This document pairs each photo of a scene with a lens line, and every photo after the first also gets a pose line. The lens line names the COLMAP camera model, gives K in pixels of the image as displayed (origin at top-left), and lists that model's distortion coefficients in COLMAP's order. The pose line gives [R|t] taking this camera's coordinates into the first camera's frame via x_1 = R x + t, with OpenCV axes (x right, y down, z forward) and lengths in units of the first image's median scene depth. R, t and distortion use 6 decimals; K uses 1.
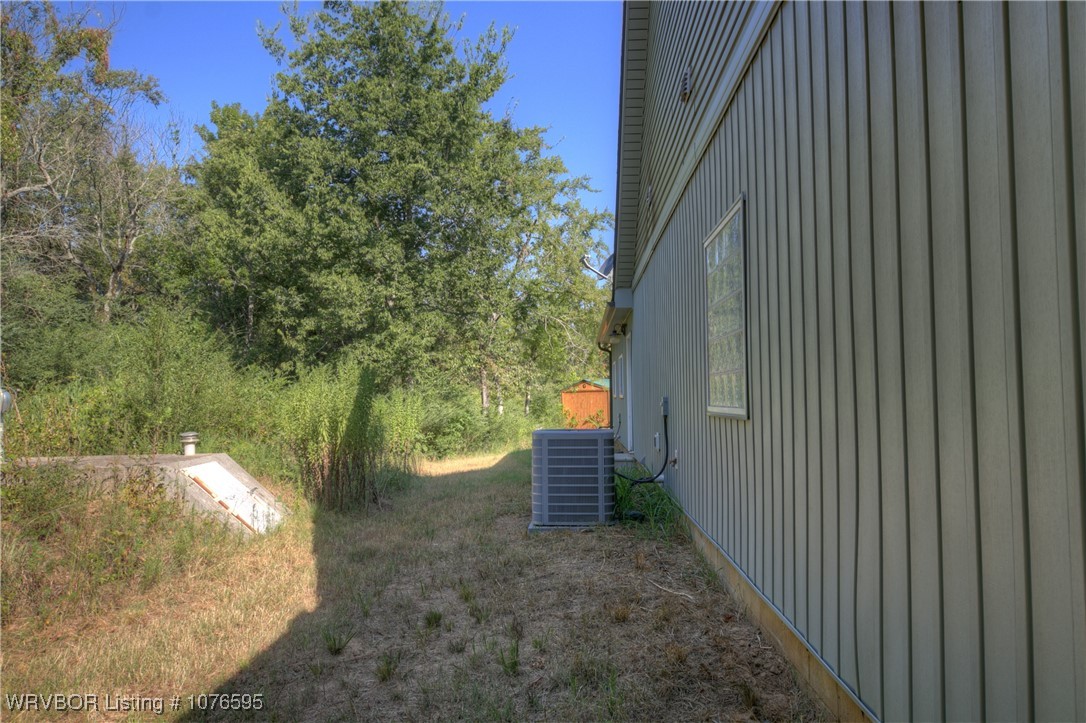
lens RADIAL K [[735.8, 0, 543.6], [0, 735.8, 363.3], [0, 0, 1]] dist [0.007673, 0.002071]
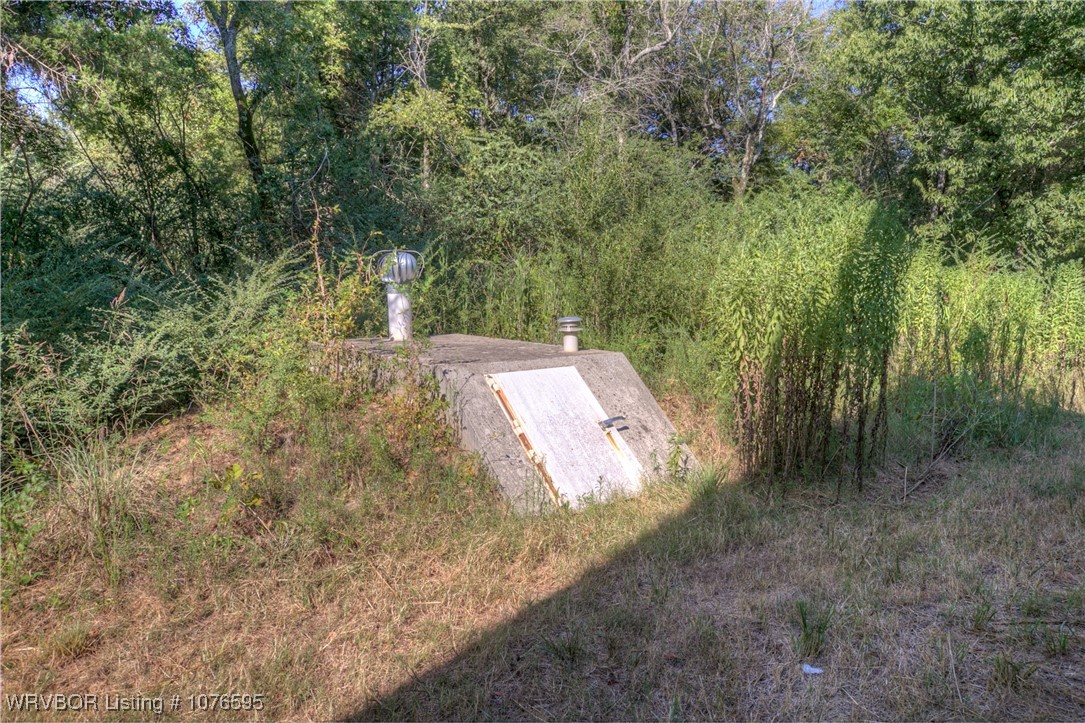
lens RADIAL K [[735.2, 0, 541.2], [0, 735.2, 360.0], [0, 0, 1]] dist [0.007673, 0.002071]
pose [[0.584808, 0.104182, -0.804453, 0.021408], [0.022932, 0.989198, 0.144778, 0.016092], [0.810847, -0.103115, 0.576102, 0.272753]]
